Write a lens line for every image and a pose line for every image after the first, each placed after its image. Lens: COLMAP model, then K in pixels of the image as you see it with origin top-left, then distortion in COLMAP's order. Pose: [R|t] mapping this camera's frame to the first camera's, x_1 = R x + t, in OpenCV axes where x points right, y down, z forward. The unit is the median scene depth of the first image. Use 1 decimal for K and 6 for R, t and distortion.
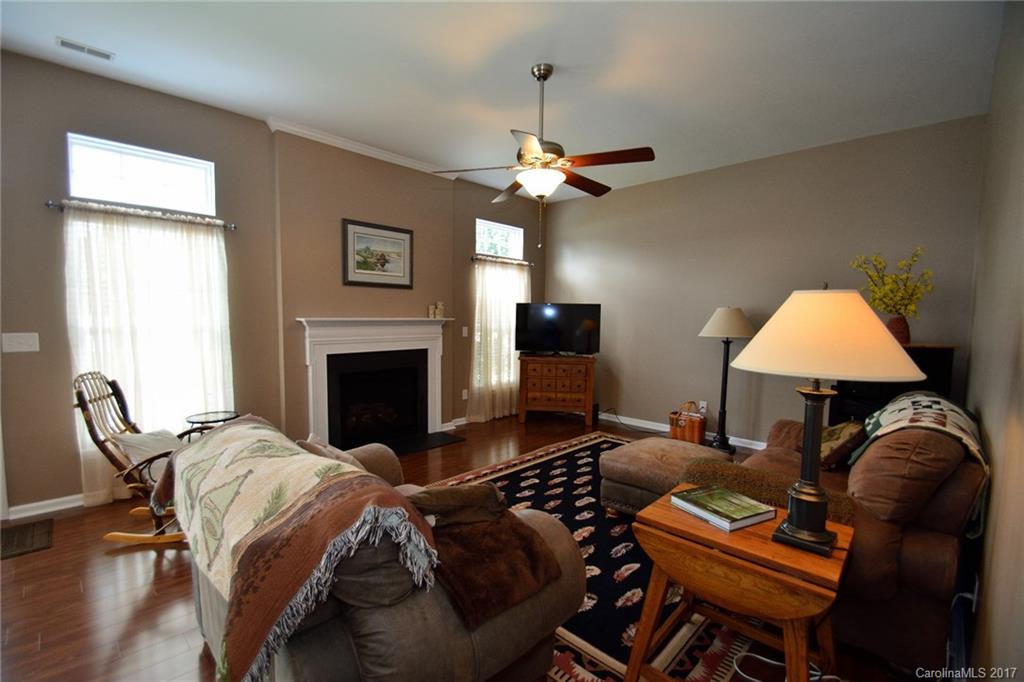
lens RADIAL K [[447.3, 0, 495.9], [0, 447.3, 349.8], [0, 0, 1]] dist [0.010687, -0.014538]
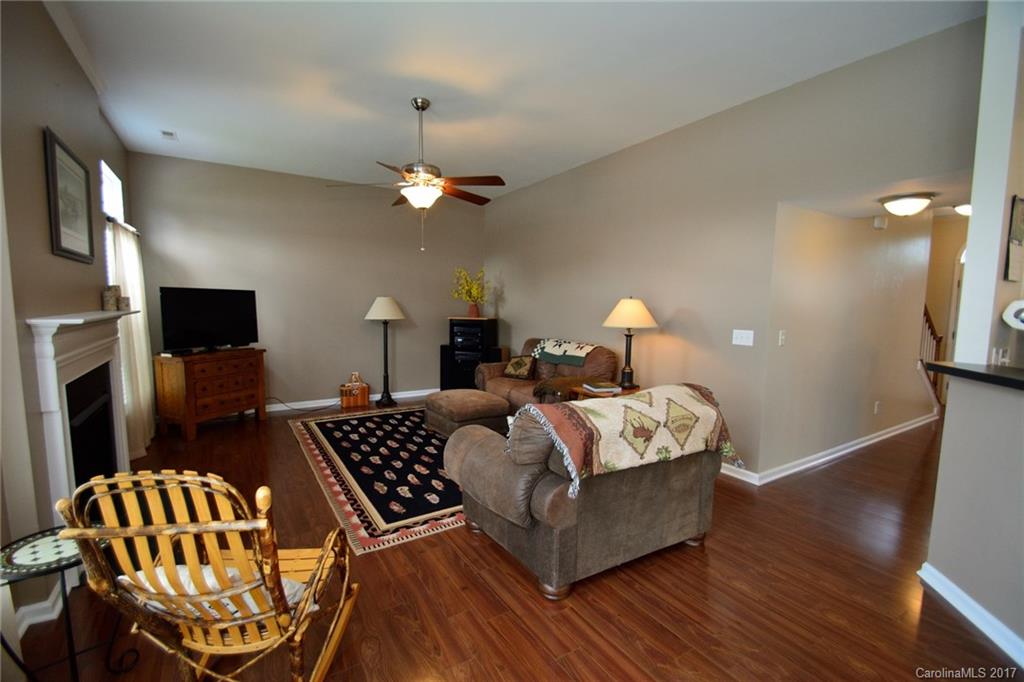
lens RADIAL K [[447.3, 0, 495.9], [0, 447.3, 349.8], [0, 0, 1]] dist [0.010687, -0.014538]
pose [[0.235730, -0.108084, 0.965789, -0.664736], [0.066981, 0.993240, 0.094807, -0.040361], [-0.969508, 0.042341, 0.241376, 0.335277]]
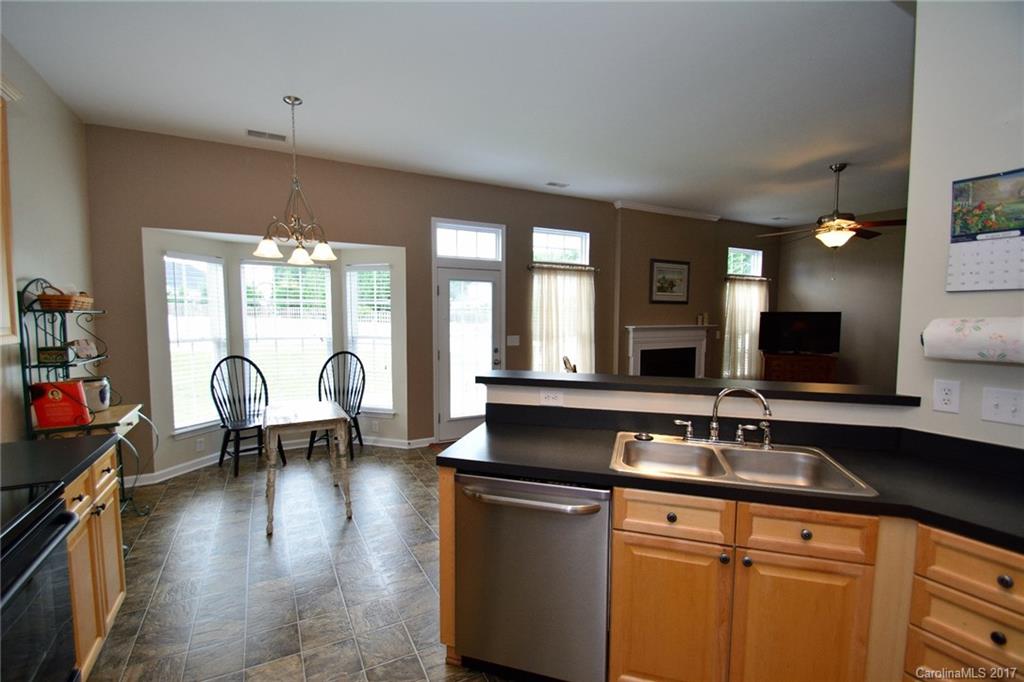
lens RADIAL K [[447.3, 0, 495.9], [0, 447.3, 349.8], [0, 0, 1]] dist [0.010687, -0.014538]
pose [[0.954885, 0.009676, -0.296817, -0.347382], [-0.011278, 0.999930, -0.003687, 0.017368], [0.296761, 0.006868, 0.954927, -0.505758]]
